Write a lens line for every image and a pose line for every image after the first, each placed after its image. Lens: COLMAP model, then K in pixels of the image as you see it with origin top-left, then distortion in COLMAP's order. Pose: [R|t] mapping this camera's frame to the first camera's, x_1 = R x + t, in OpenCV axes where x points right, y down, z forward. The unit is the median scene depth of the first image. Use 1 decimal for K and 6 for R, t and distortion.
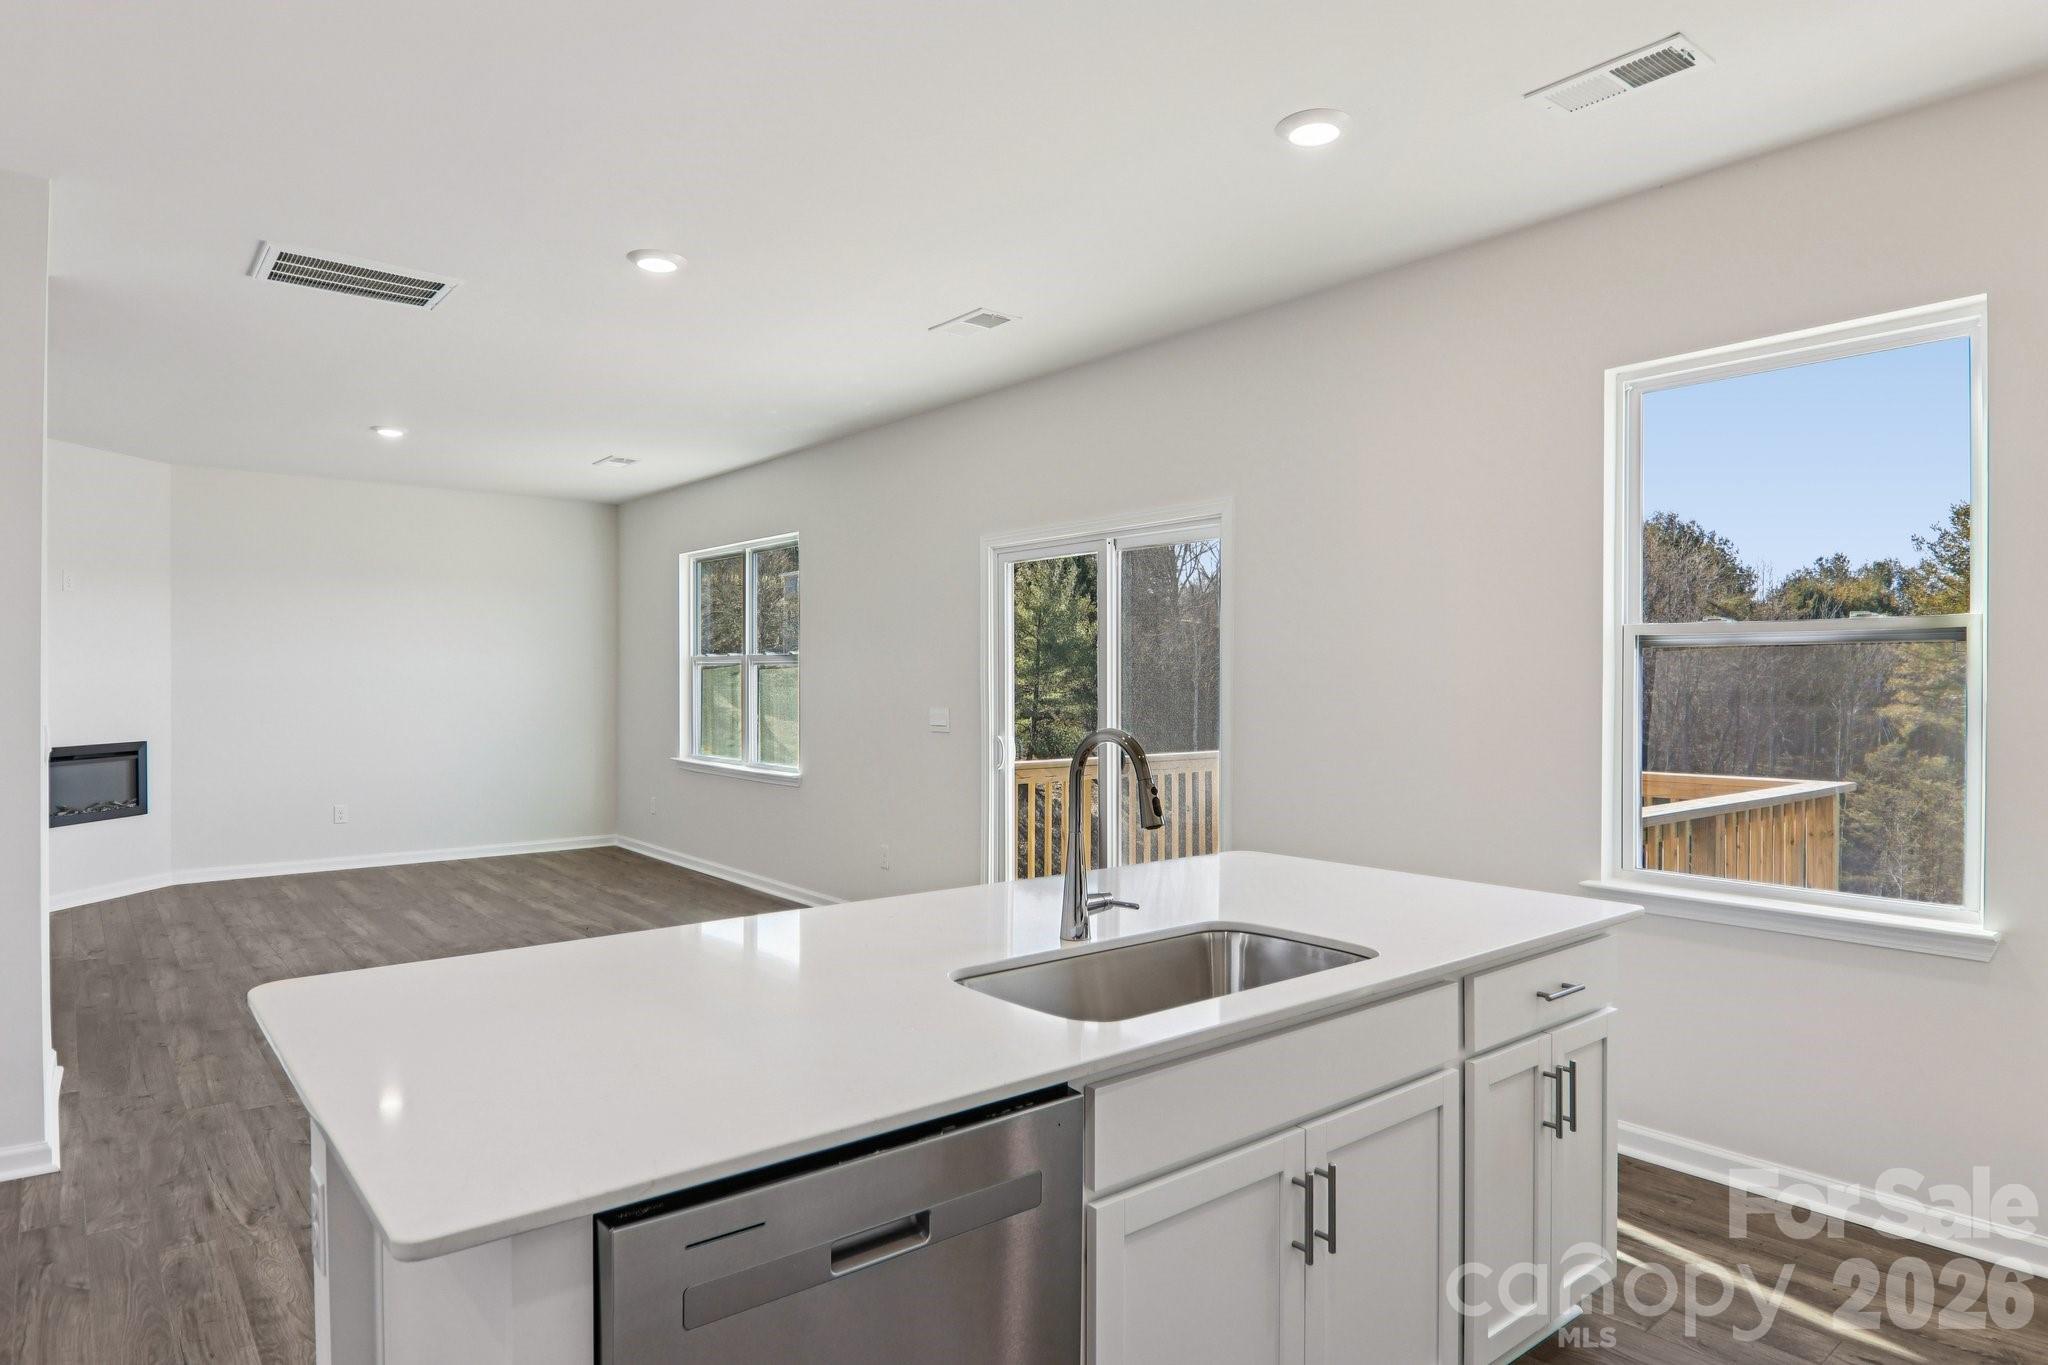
lens RADIAL K [[1185.9, 0, 1024.0], [0, 1185.9, 682.5], [0, 0, 1]] dist [0.004330, -0.015197]
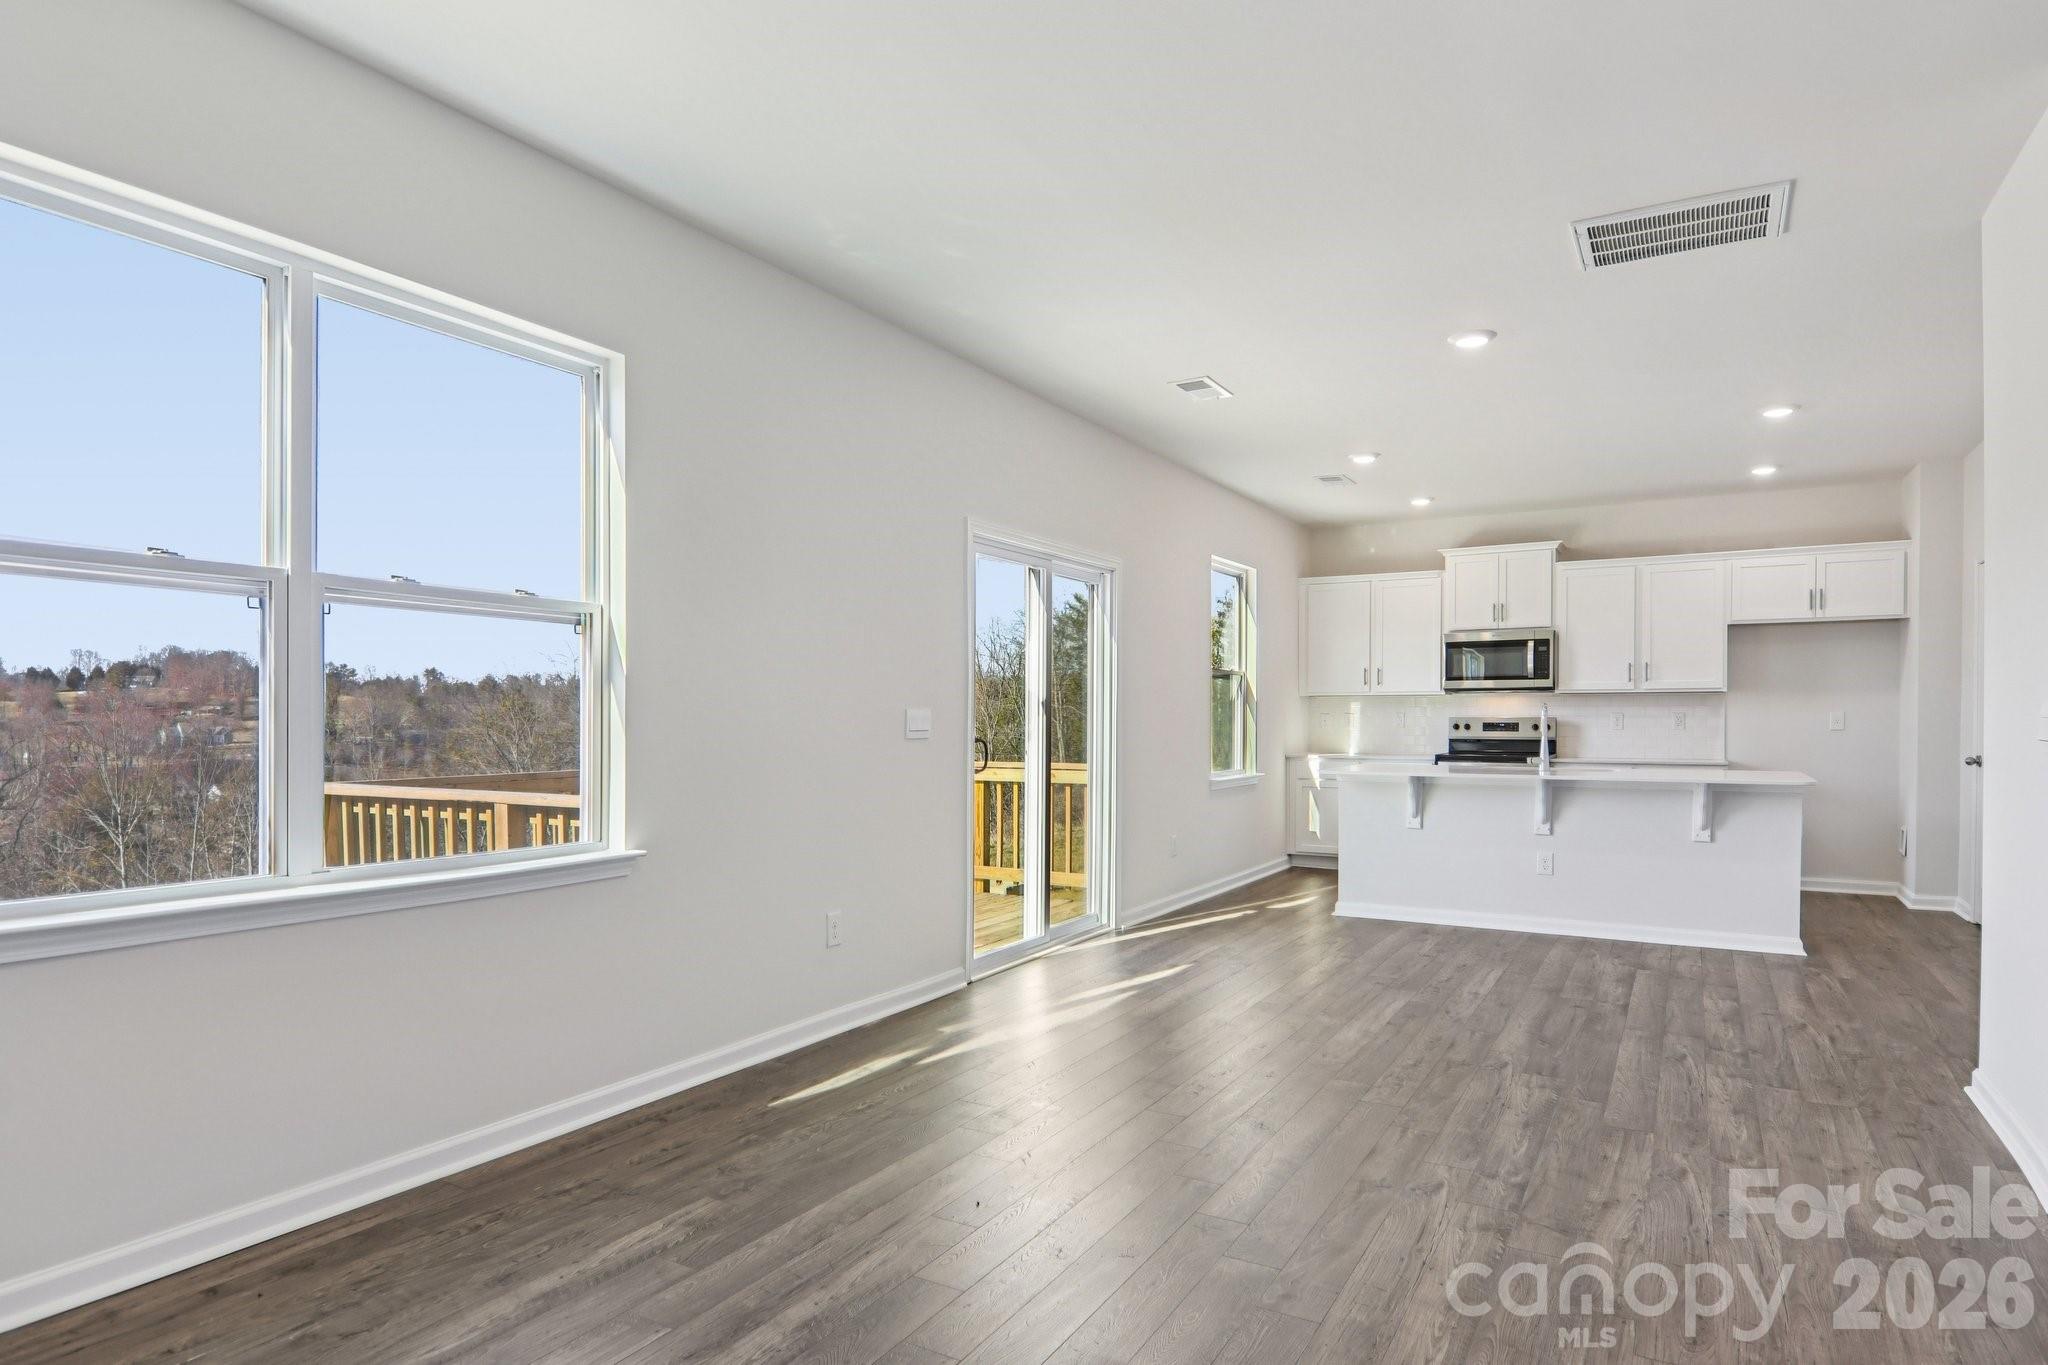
lens RADIAL K [[1147.3, 0, 1011.8], [0, 1147.3, 728.4], [0, 0, 1]] dist [0.007565, -0.022253]
pose [[-0.345018, -0.008657, 0.938556, -0.670805], [0.002109, 0.999948, 0.009999, 0.021496], [-0.938594, 0.005429, -0.344981, 0.982589]]
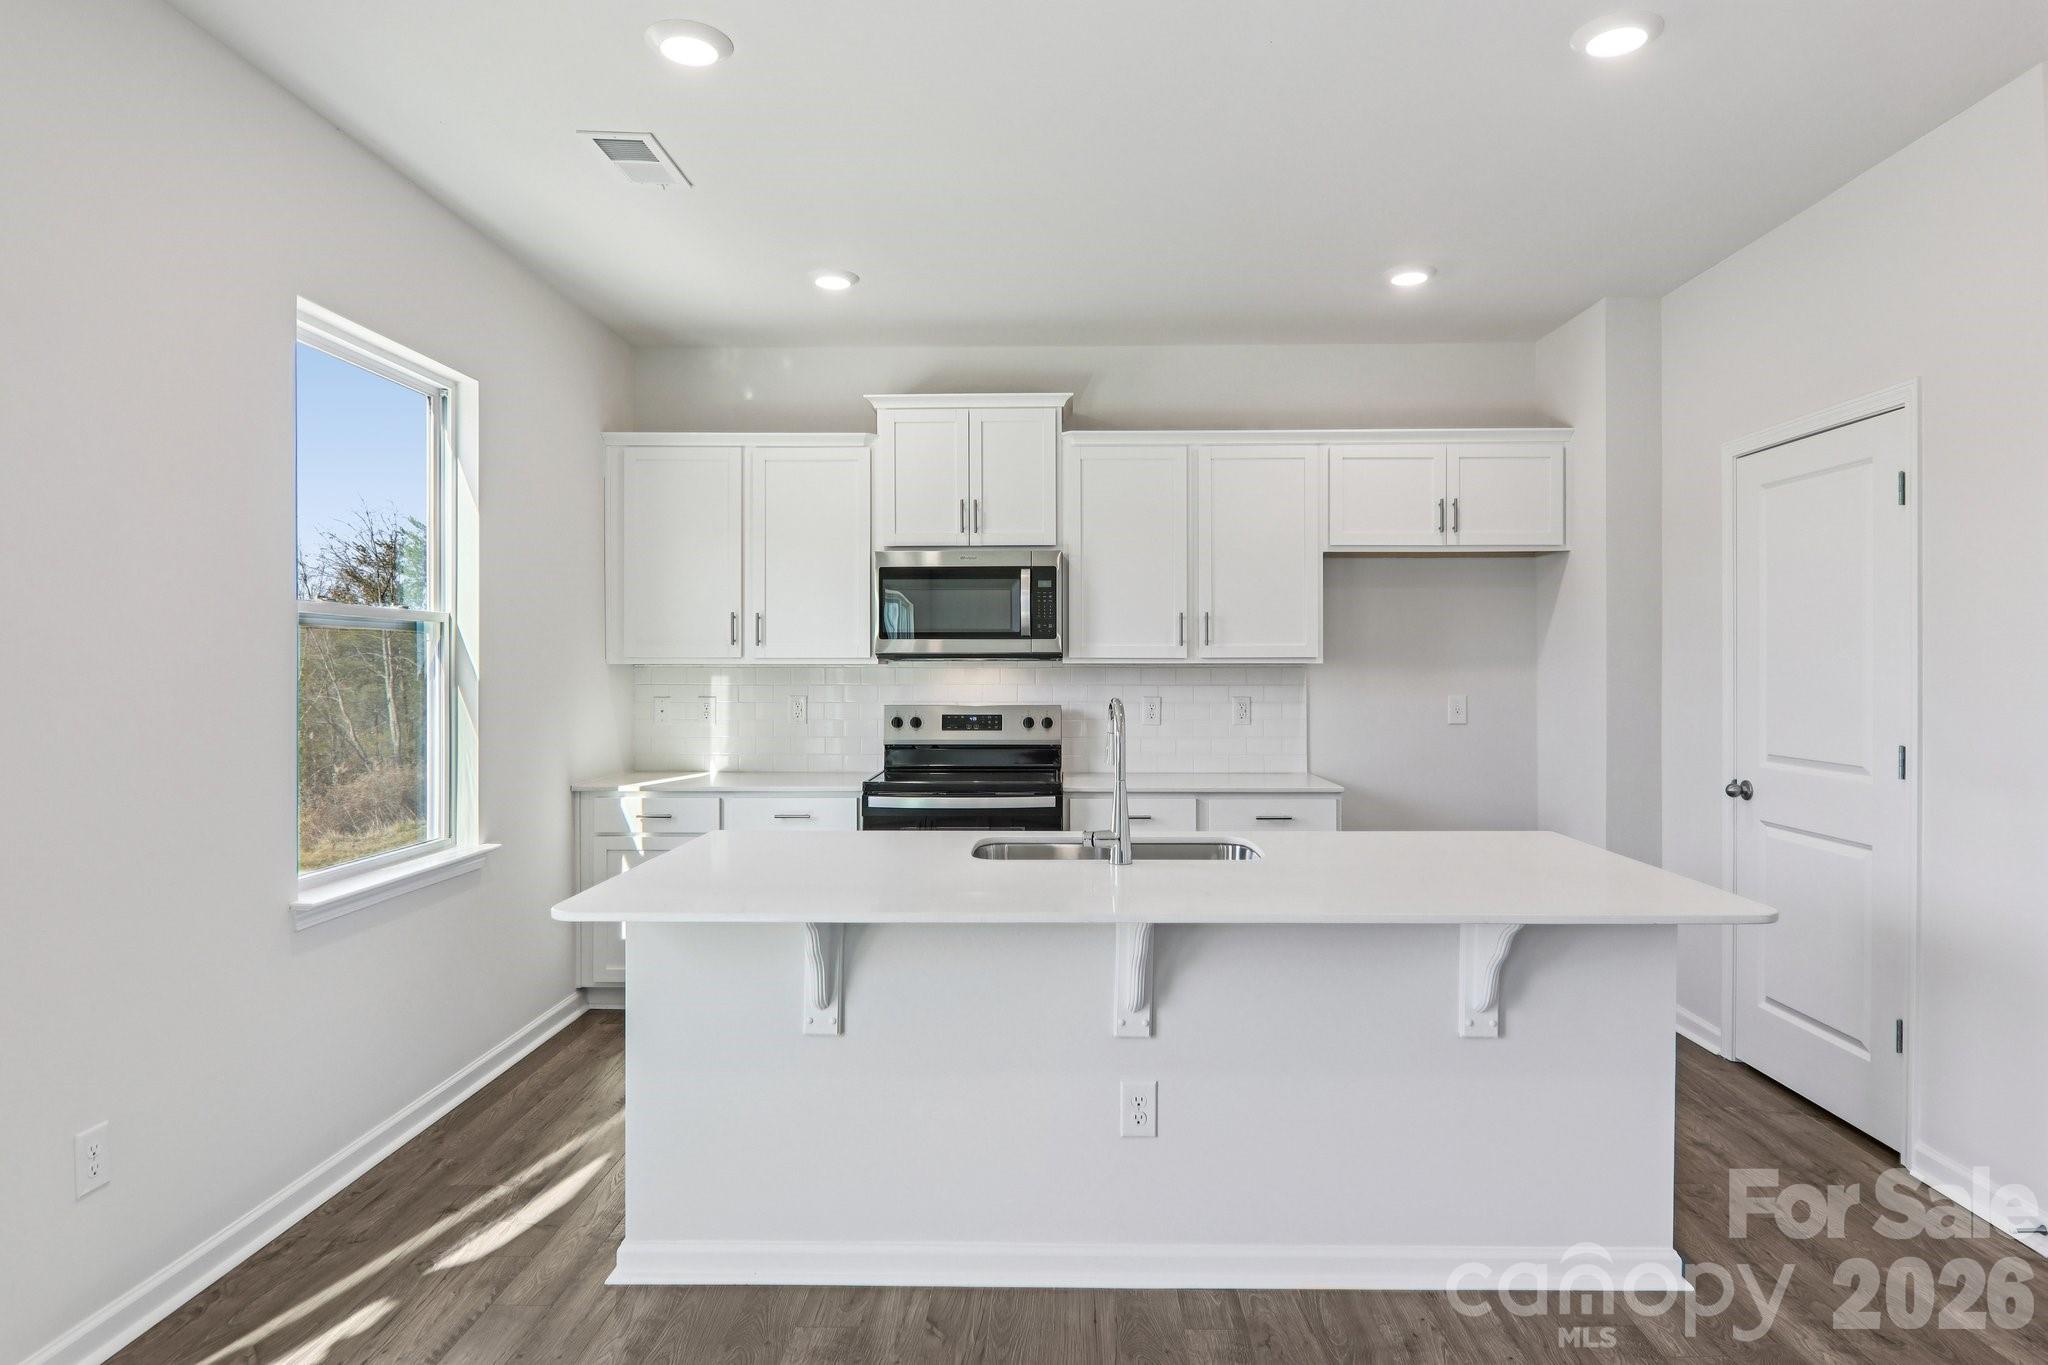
lens RADIAL K [[1170.8, 0, 1045.0], [0, 1170.8, 680.1], [0, 0, 1]] dist [-0.001025, -0.000372]
pose [[-0.766218, -0.007194, 0.642540, -0.210664], [0.001883, 0.999908, 0.013441, -0.000208], [-0.642578, 0.011509, -0.766134, 0.600516]]
